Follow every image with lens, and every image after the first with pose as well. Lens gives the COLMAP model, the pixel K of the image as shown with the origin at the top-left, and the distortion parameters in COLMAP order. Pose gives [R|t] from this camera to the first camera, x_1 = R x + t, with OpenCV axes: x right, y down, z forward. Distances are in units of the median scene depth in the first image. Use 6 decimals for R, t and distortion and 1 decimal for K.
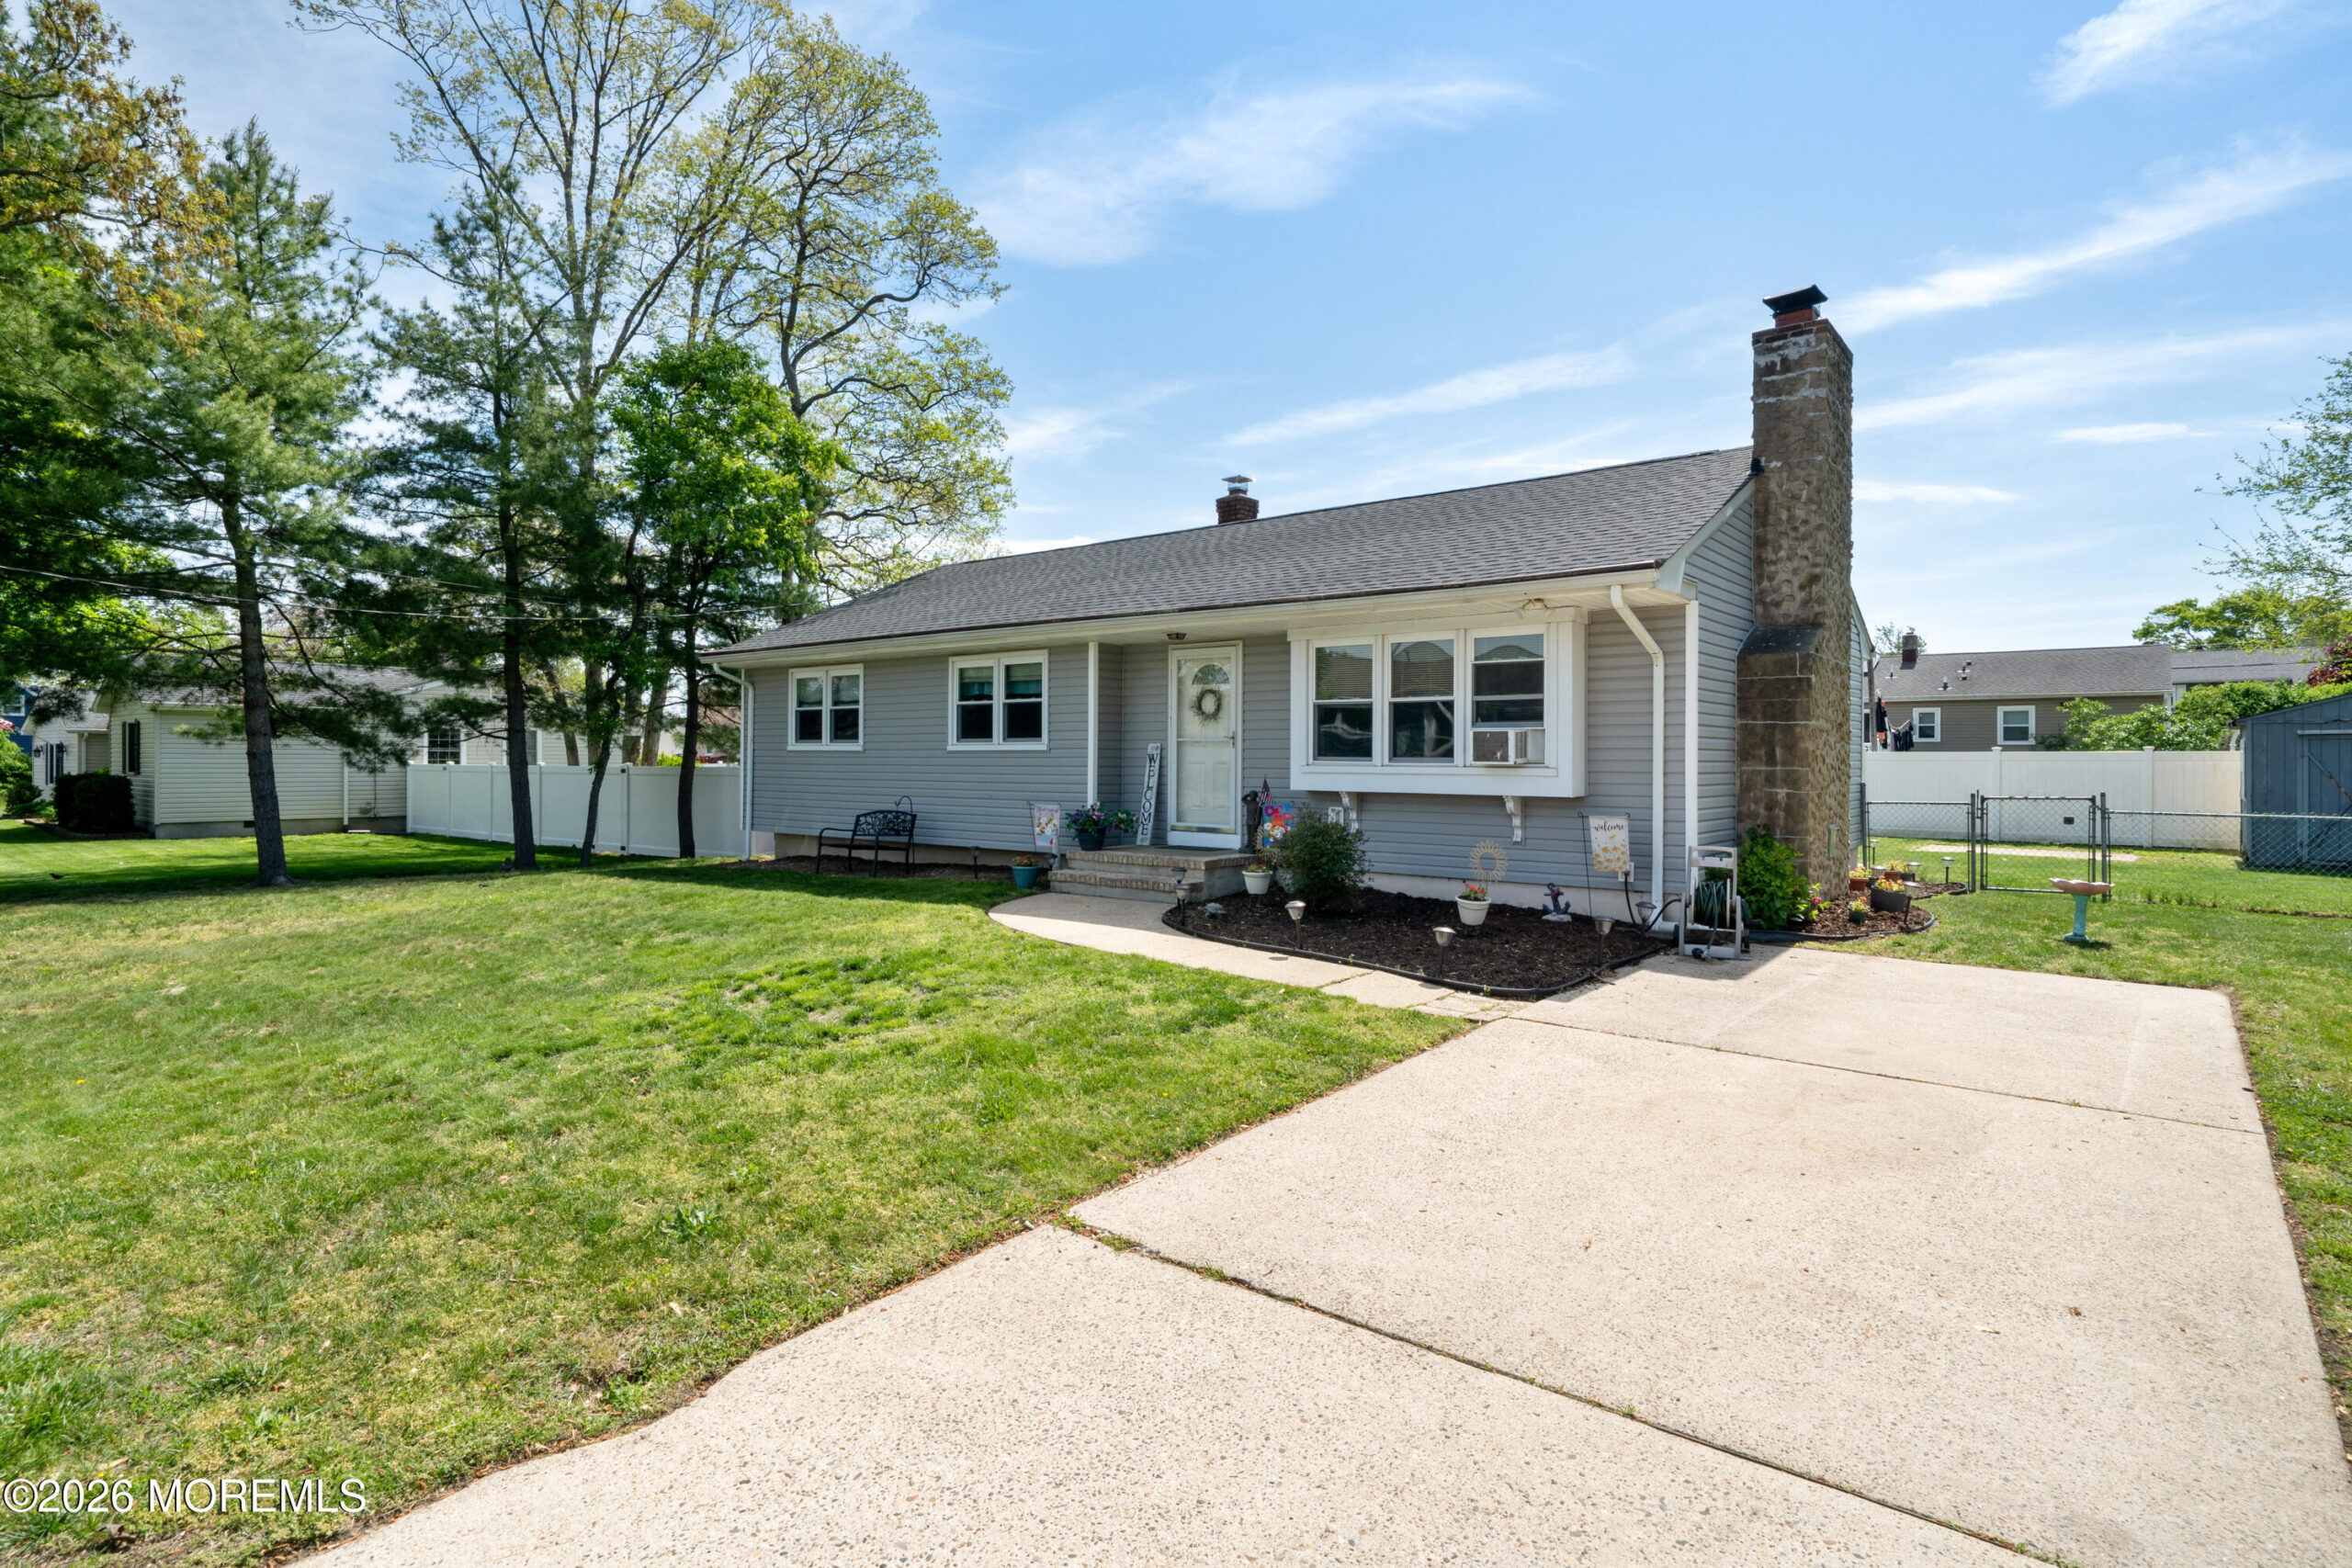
lens RADIAL K [[1202.7, 0, 1167.8], [0, 1202.7, 773.5], [0, 0, 1]] dist [0.006915, -0.000078]
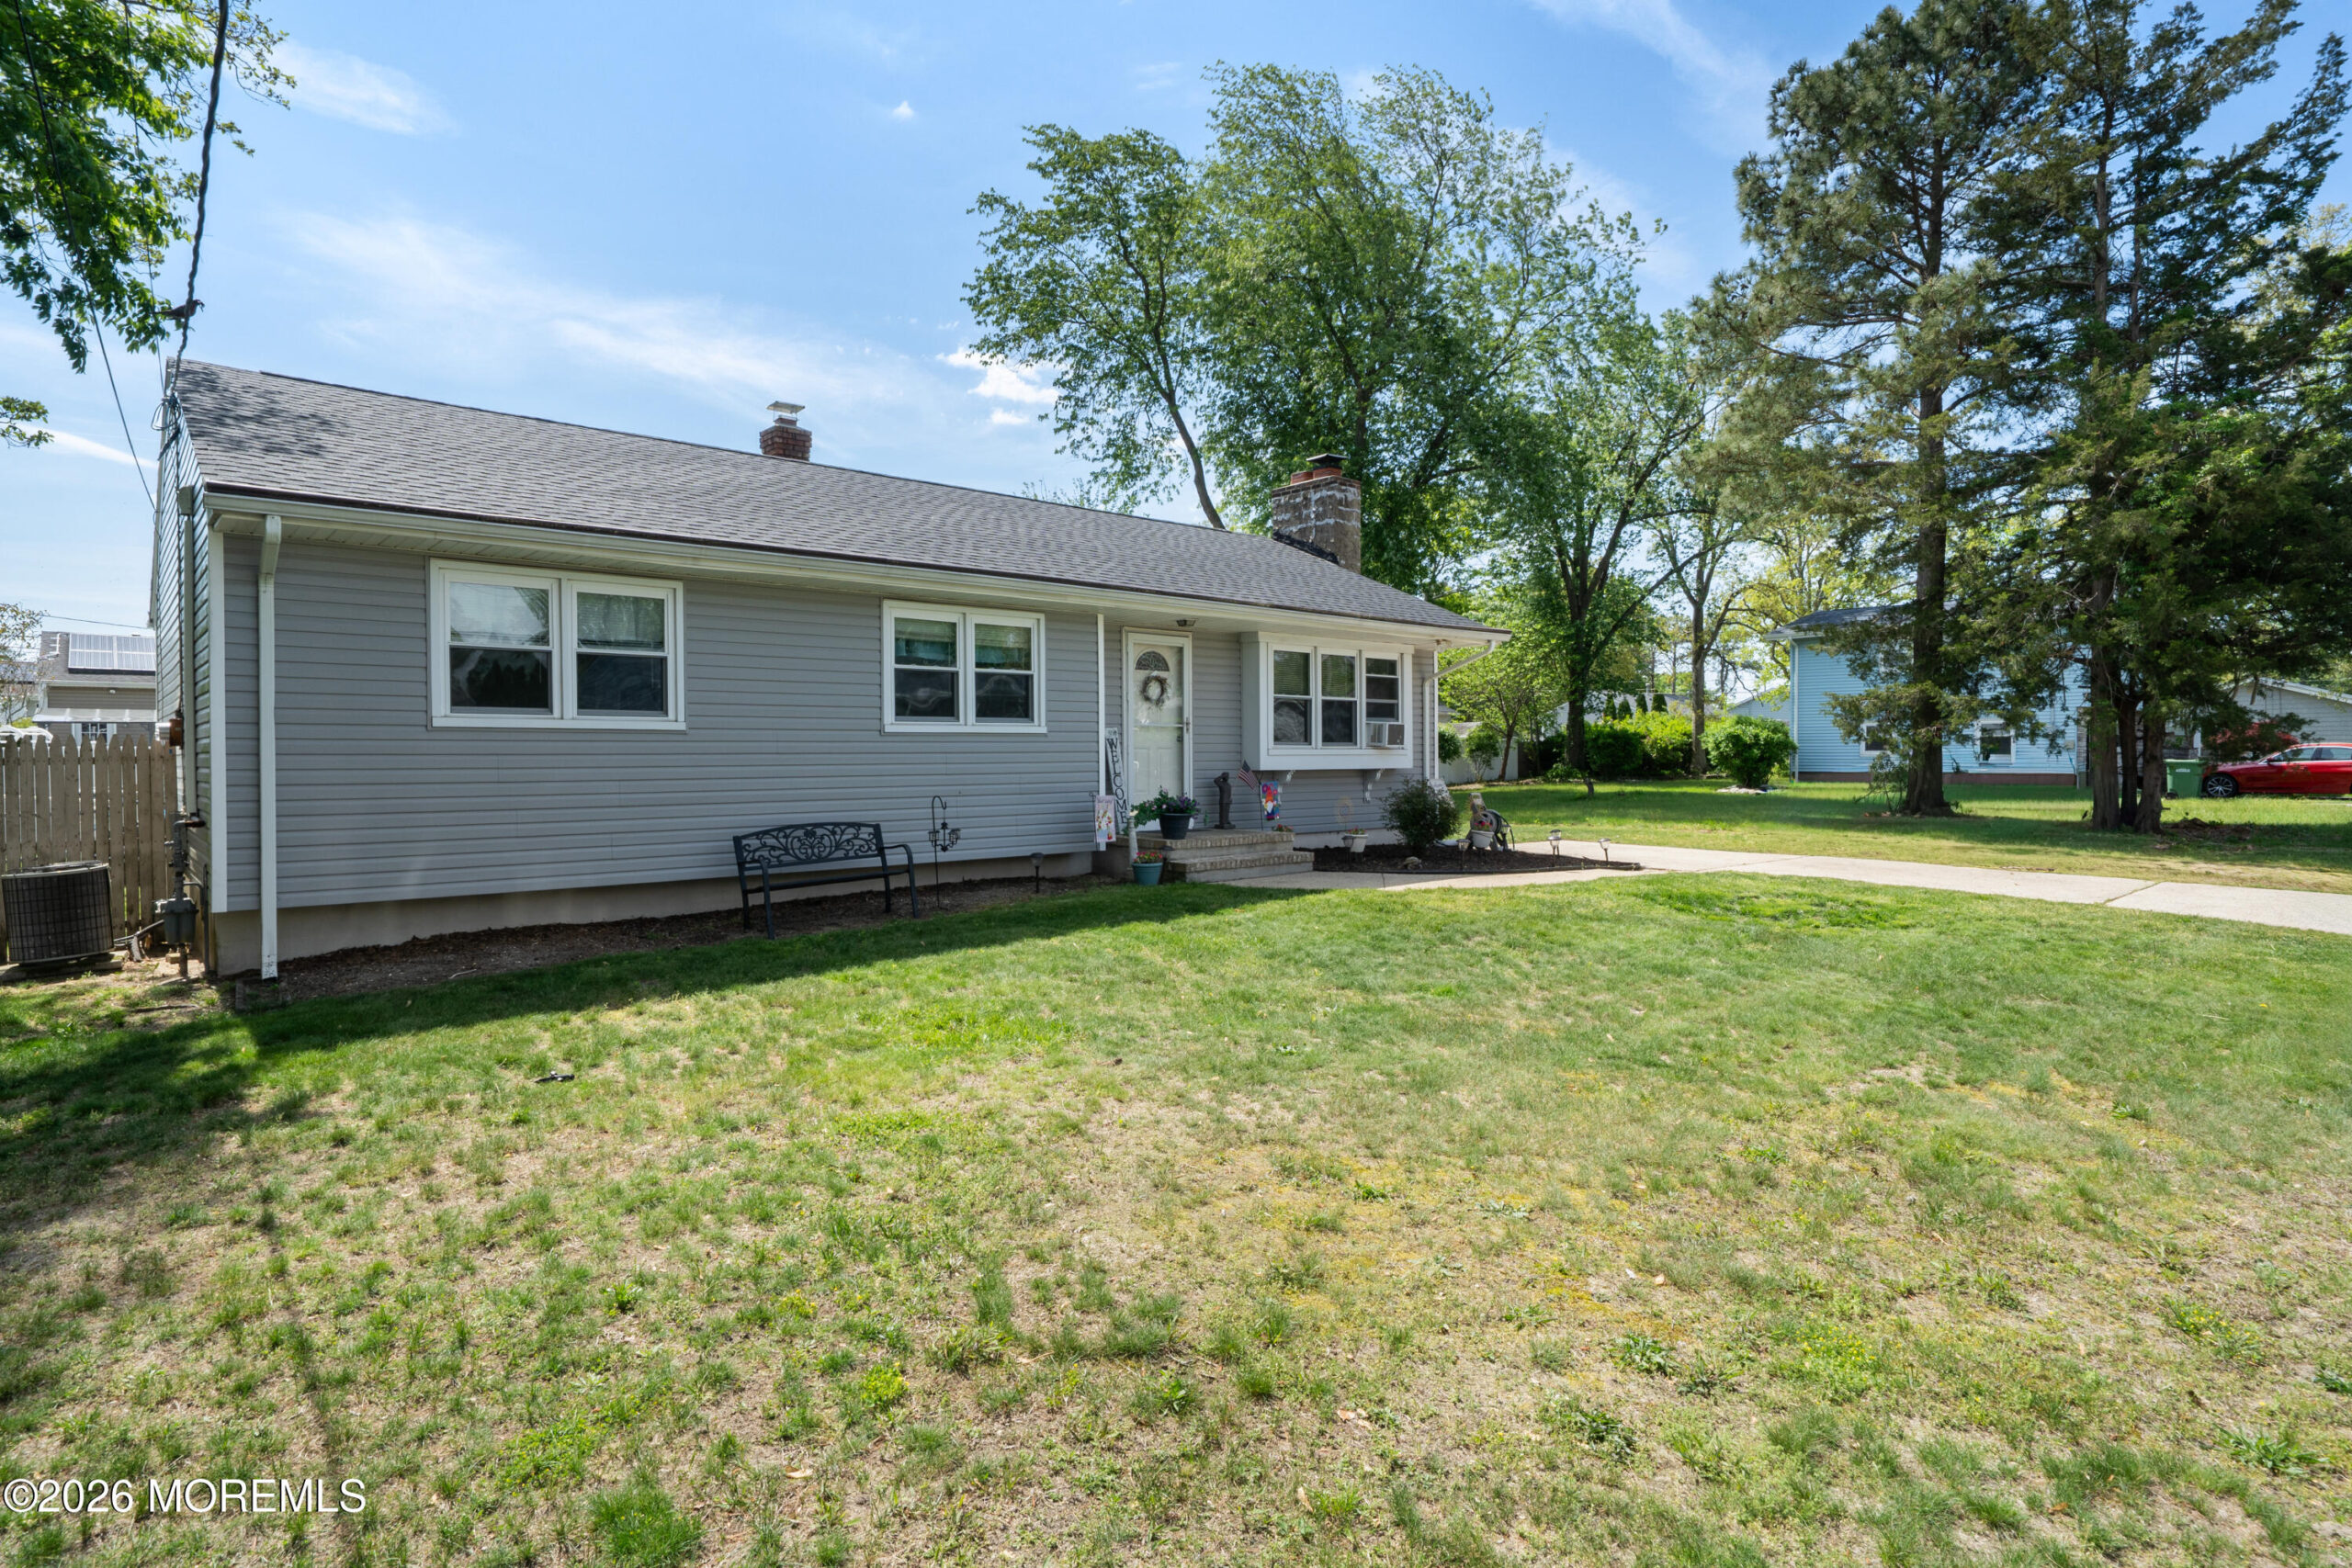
lens RADIAL K [[1202.7, 0, 1165.3], [0, 1202.7, 773.0], [0, 0, 1]] dist [0.006915, -0.000078]
pose [[0.168050, -0.024055, 0.985485, -0.967887], [0.013777, 0.999662, 0.022051, -0.009393], [-0.985682, 0.009872, 0.168325, 0.812667]]
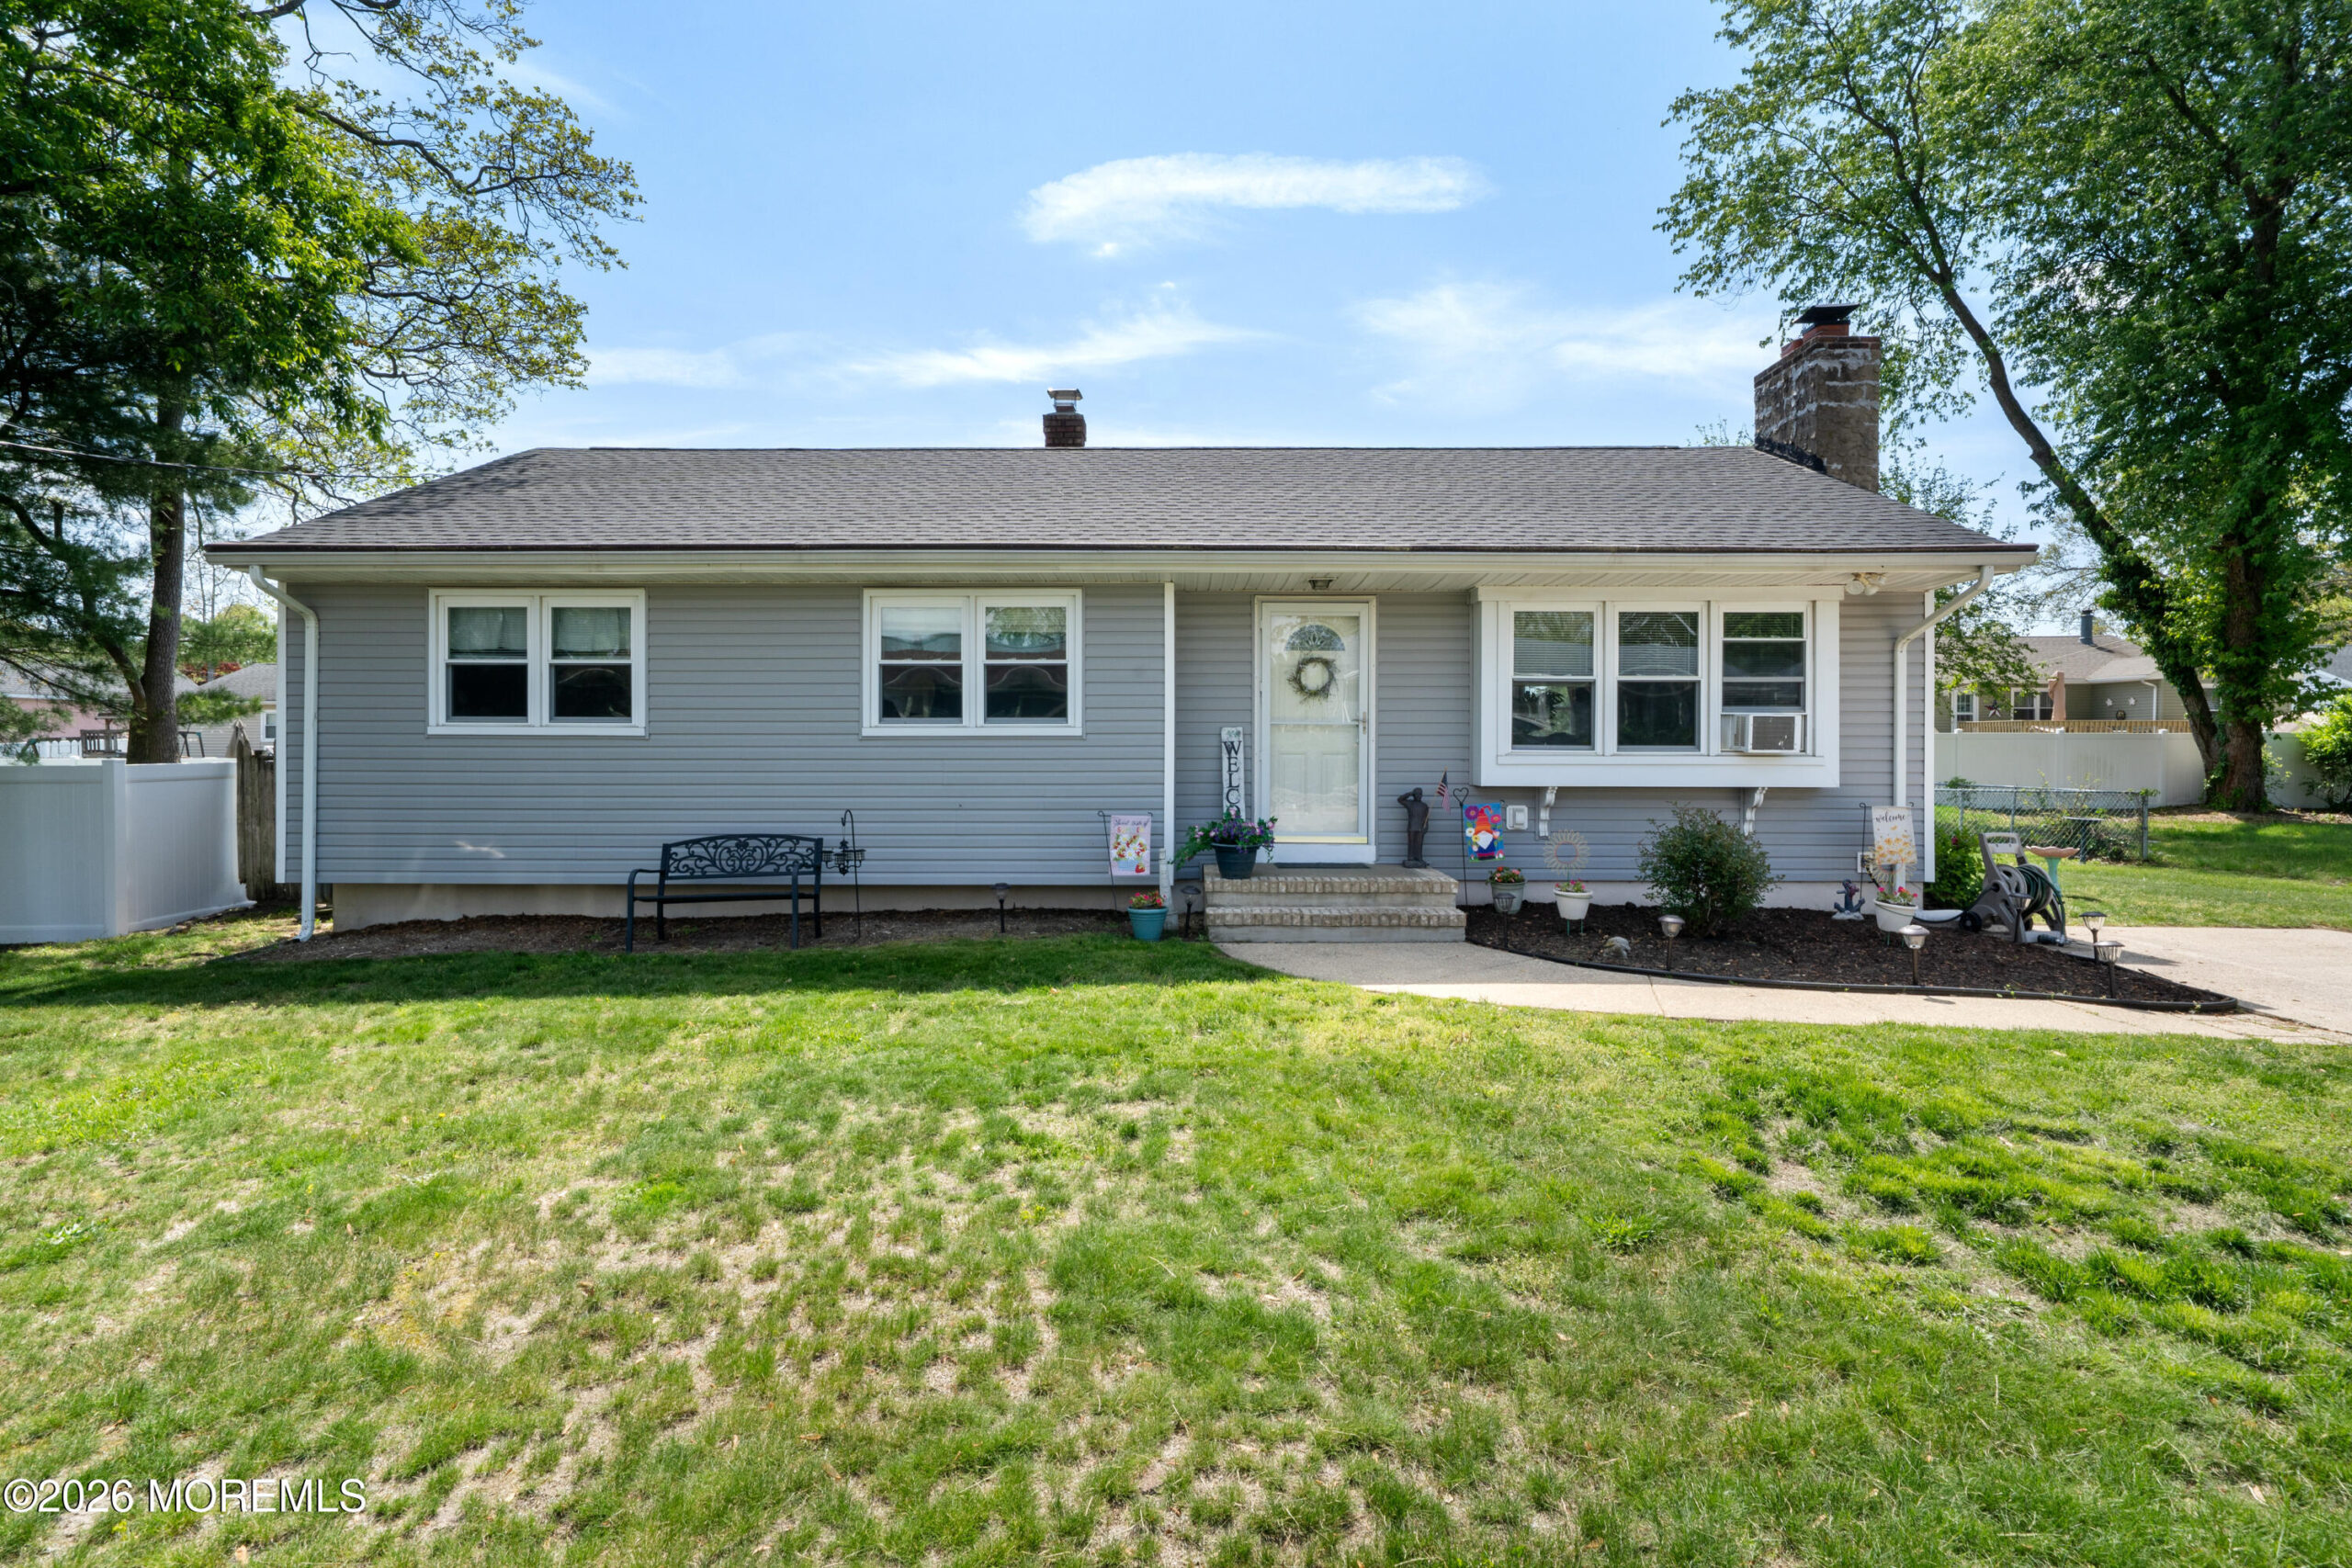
lens RADIAL K [[1202.7, 0, 1175.7], [0, 1202.7, 771.7], [0, 0, 1]] dist [0.006915, -0.000078]
pose [[0.784012, -0.013296, 0.620603, -0.507922], [0.009671, 0.999911, 0.009205, -0.004891], [-0.620670, -0.001215, 0.784071, 0.449954]]
